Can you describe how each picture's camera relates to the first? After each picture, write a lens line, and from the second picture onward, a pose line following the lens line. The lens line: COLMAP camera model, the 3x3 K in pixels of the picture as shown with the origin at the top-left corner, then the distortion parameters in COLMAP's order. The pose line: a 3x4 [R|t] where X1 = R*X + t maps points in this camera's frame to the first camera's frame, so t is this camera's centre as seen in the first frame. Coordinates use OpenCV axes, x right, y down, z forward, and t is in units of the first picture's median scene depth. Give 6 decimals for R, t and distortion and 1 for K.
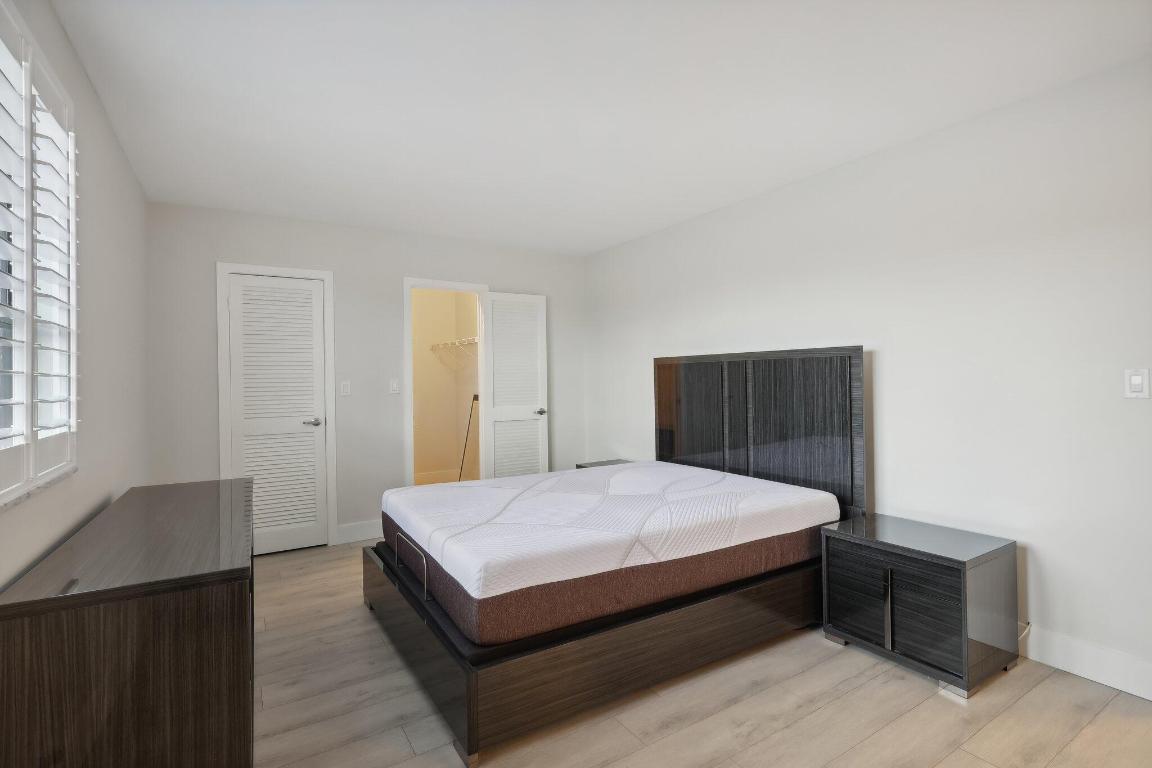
lens RADIAL K [[544.8, 0, 576.8], [0, 544.8, 380.9], [0, 0, 1]] dist [-0.003480, -0.000191]
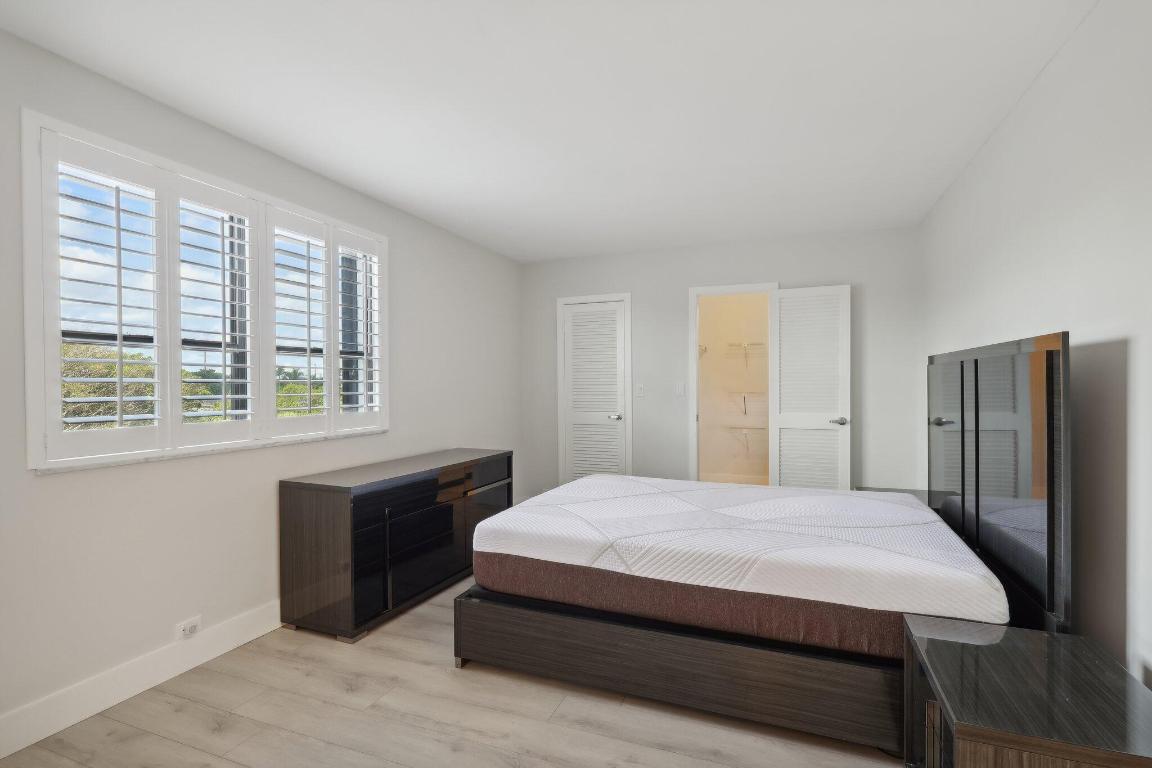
lens RADIAL K [[544.8, 0, 576.8], [0, 544.8, 380.9], [0, 0, 1]] dist [-0.003480, -0.000191]
pose [[0.598759, 0.008038, -0.800889, 0.677531], [-0.000074, 0.999950, 0.009980, -0.022247], [0.800930, -0.005917, 0.598729, 0.253951]]
